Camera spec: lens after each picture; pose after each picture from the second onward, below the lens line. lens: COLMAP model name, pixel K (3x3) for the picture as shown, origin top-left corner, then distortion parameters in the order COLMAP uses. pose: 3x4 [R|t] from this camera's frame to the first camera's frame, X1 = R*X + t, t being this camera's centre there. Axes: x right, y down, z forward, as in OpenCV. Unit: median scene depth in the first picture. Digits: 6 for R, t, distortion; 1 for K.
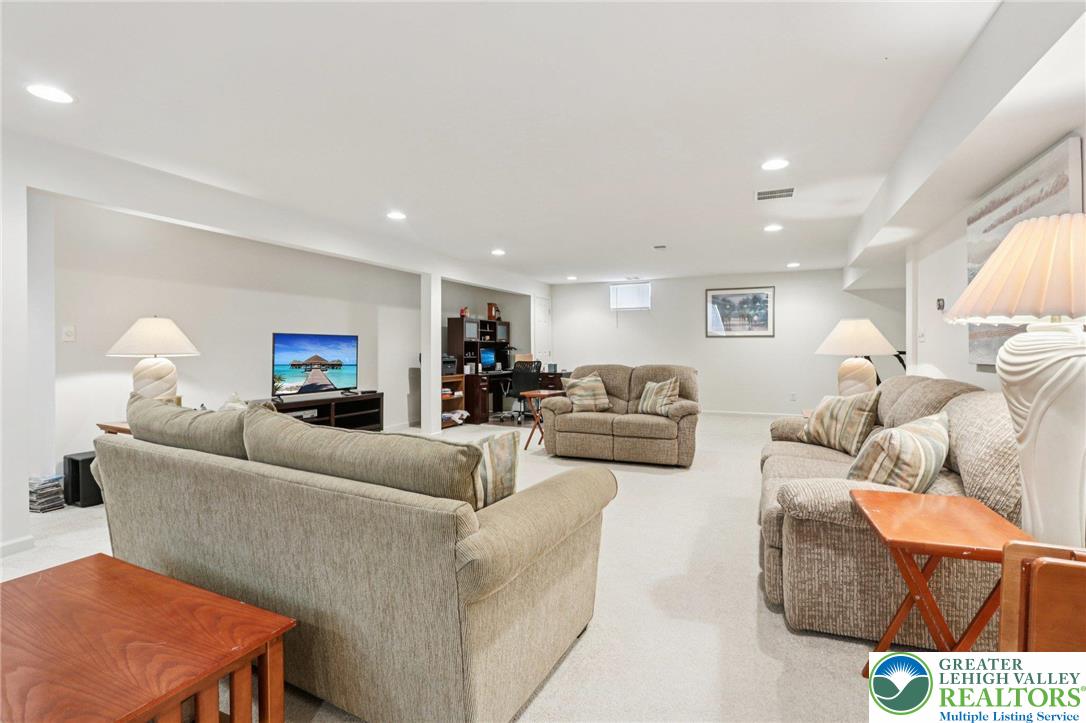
lens RADIAL K [[512.0, 0, 543.9], [0, 512.0, 355.0], [0, 0, 1]] dist [-0.015562, 0.004509]
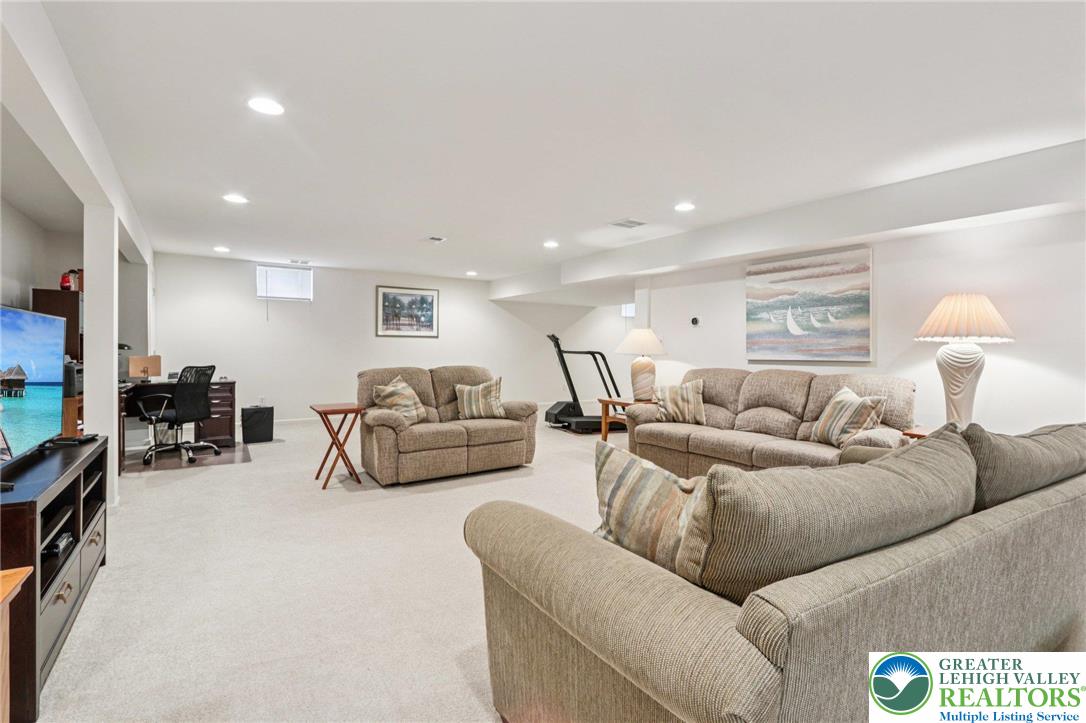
lens RADIAL K [[512.0, 0, 539.3], [0, 512.0, 355.3], [0, 0, 1]] dist [-0.015562, 0.004509]
pose [[0.522124, -0.005574, 0.852851, -0.362534], [0.004075, 0.999984, 0.004041, -0.002472], [-0.852860, 0.001365, 0.522139, 0.277088]]
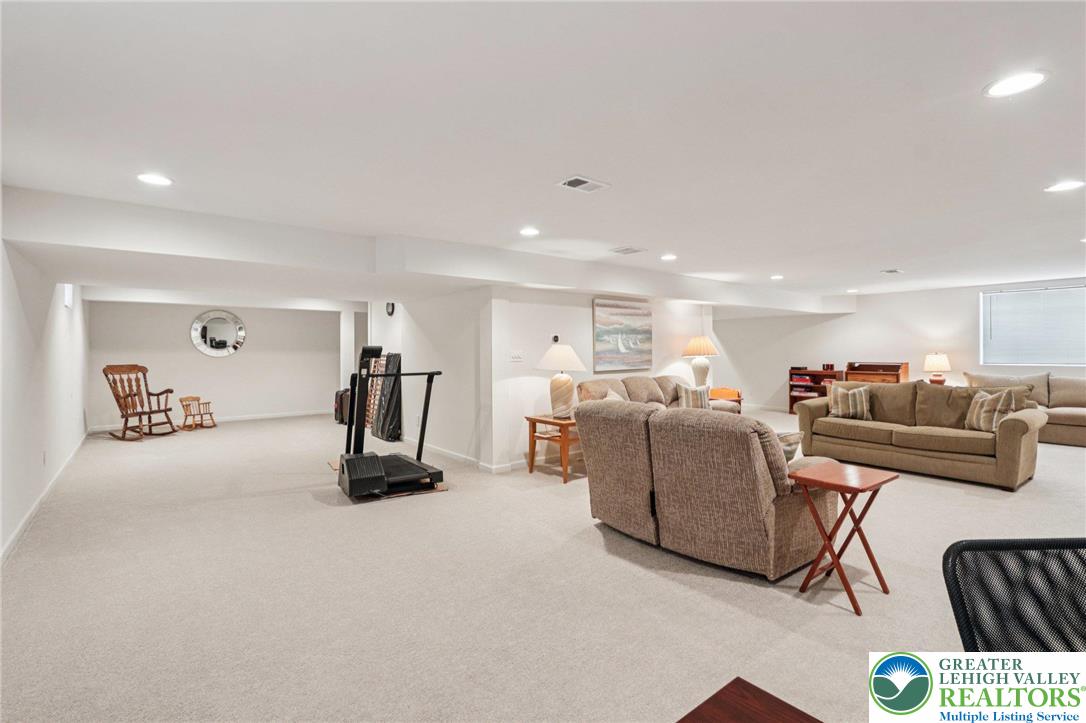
lens RADIAL K [[512.0, 0, 540.5], [0, 512.0, 352.3], [0, 0, 1]] dist [-0.015562, 0.004509]
pose [[-0.891127, 0.006765, 0.453703, 0.029880], [0.013652, 0.999836, 0.011906, -0.035559], [-0.453548, 0.016803, -0.891073, 1.186355]]
